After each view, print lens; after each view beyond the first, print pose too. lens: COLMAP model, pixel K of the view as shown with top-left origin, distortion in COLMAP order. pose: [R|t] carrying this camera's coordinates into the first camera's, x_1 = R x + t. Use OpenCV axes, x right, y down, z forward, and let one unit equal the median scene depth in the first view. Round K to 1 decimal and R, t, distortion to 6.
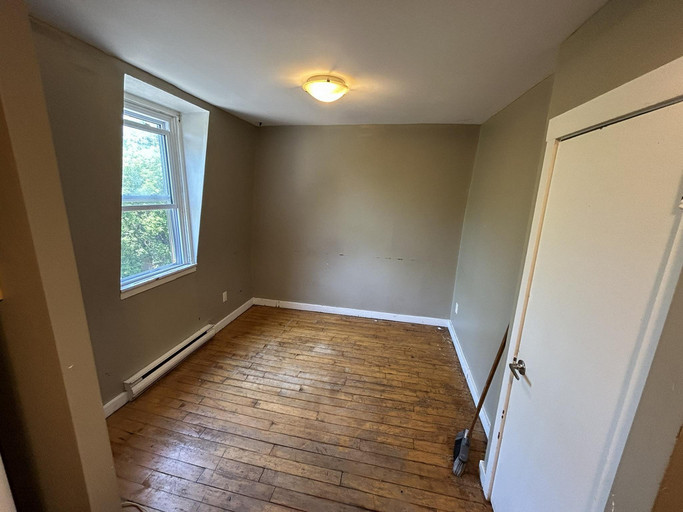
lens RADIAL K [[273.3, 0, 341.5], [0, 273.3, 256.0], [0, 0, 1]] dist [0.001642, 0.000120]
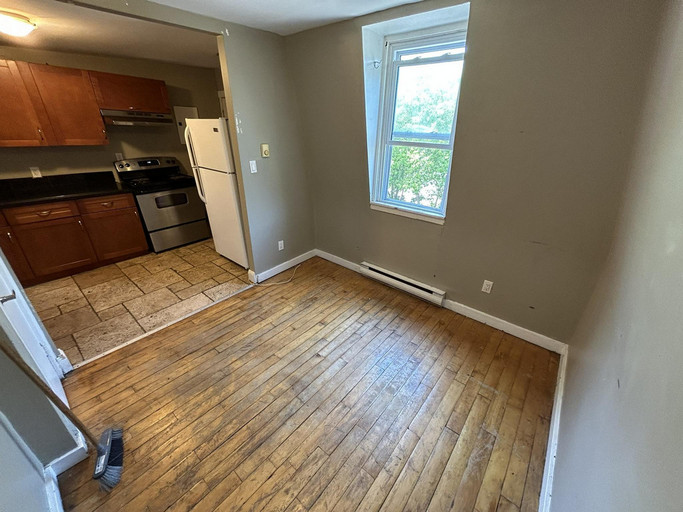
lens RADIAL K [[273.3, 0, 341.5], [0, 273.3, 256.0], [0, 0, 1]] dist [0.001642, 0.000120]
pose [[-0.474682, 0.337934, -0.812698, 0.422625], [-0.238568, 0.839389, 0.488376, -0.240358], [0.847209, 0.425707, -0.317823, 1.159284]]
